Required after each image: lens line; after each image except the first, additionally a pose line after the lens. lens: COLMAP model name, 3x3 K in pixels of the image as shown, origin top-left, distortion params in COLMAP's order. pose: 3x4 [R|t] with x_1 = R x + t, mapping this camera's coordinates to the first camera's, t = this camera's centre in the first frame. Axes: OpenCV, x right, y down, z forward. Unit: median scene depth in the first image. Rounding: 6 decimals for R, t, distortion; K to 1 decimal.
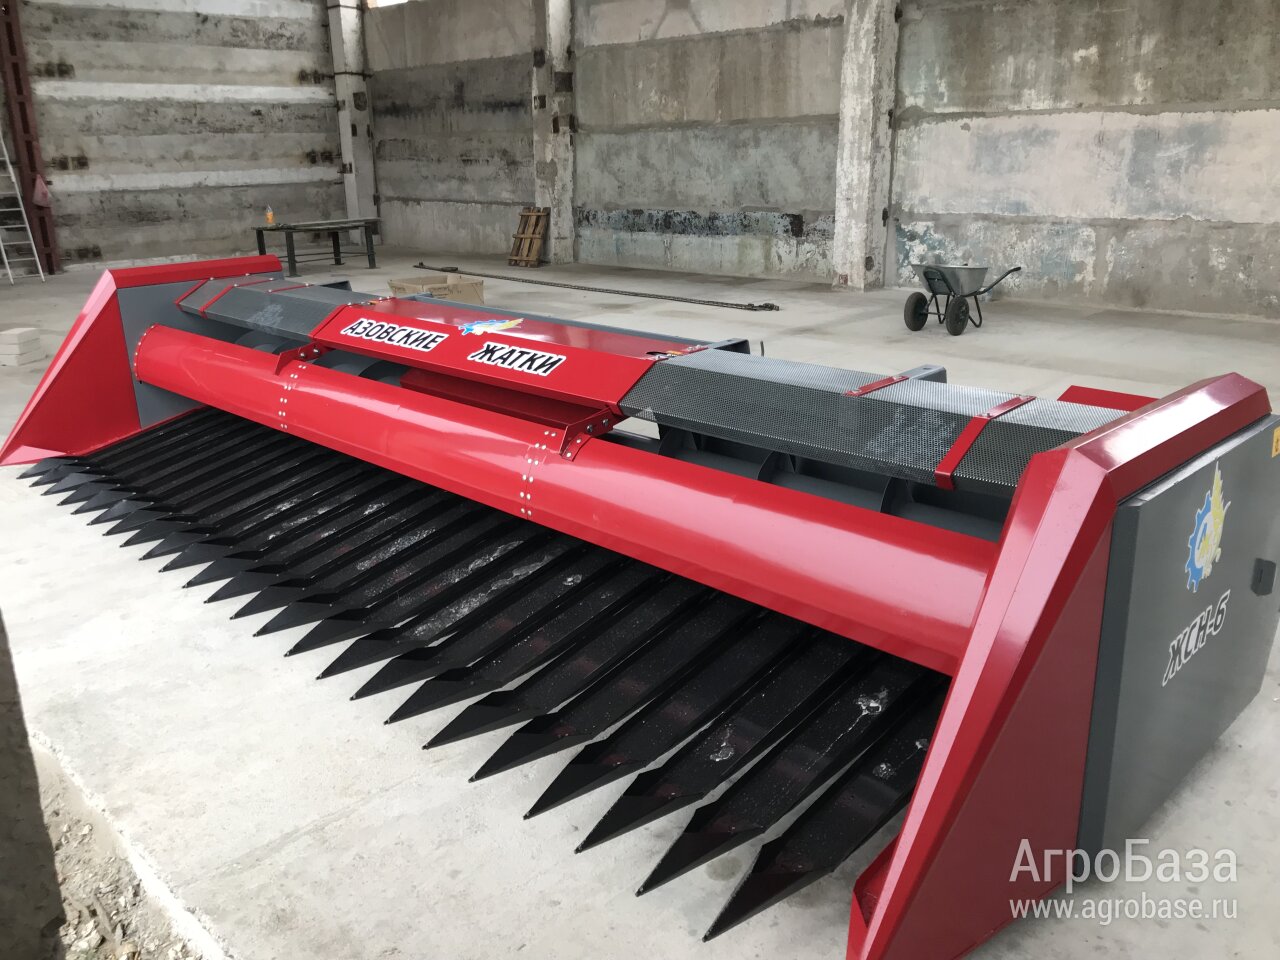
lens RADIAL K [[1055.4, 0, 640.0], [0, 1055.4, 480.0], [0, 0, 1]] dist [0.020975, -0.036588]
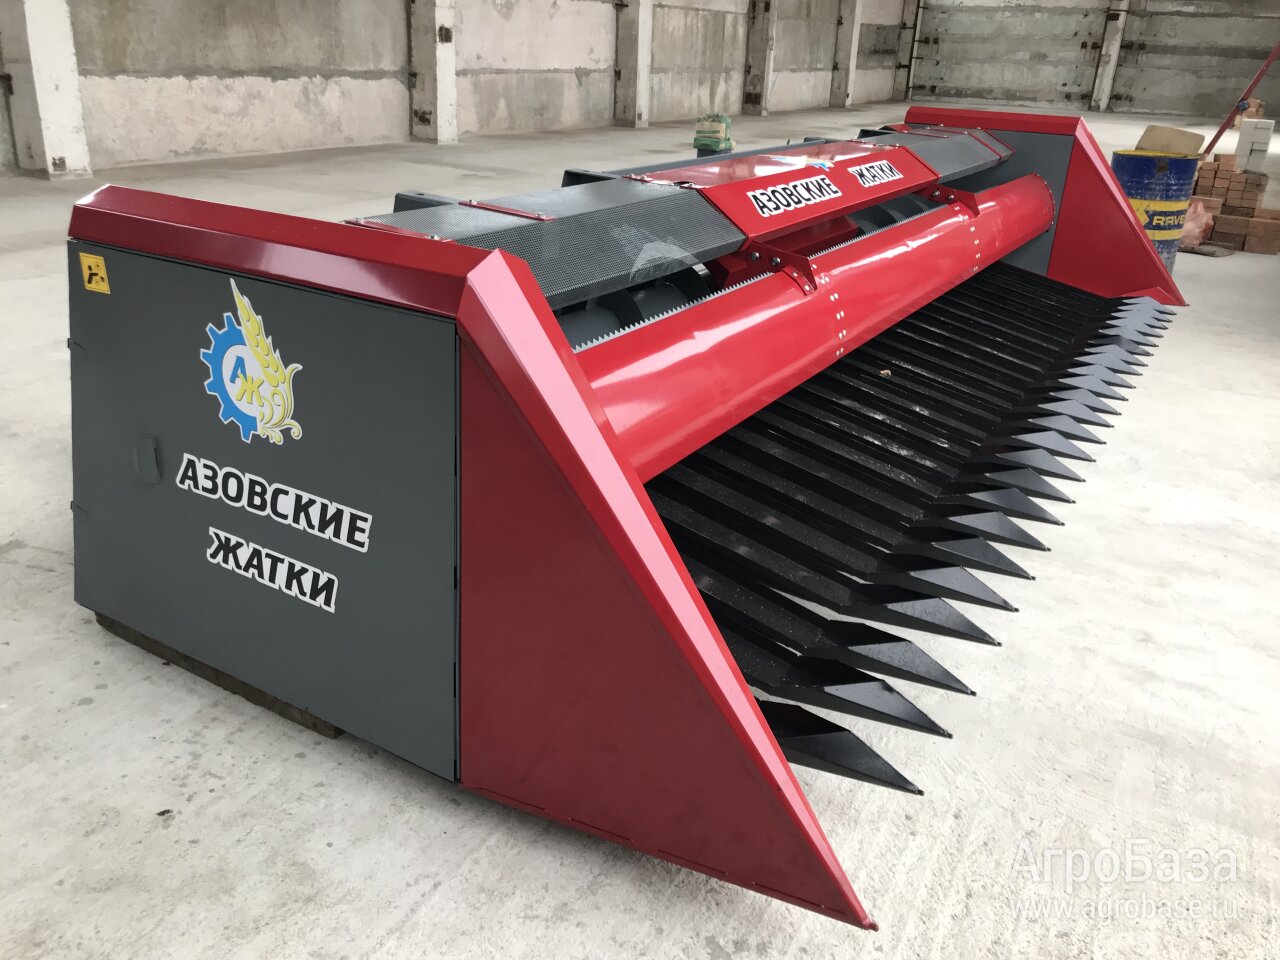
lens RADIAL K [[1055.4, 0, 640.0], [0, 1055.4, 480.0], [0, 0, 1]] dist [0.020975, -0.036588]
pose [[-0.254477, -0.368709, 0.894033, -0.354207], [0.256866, 0.865491, 0.430052, -0.115573], [-0.932342, 0.339085, -0.125539, 0.457356]]
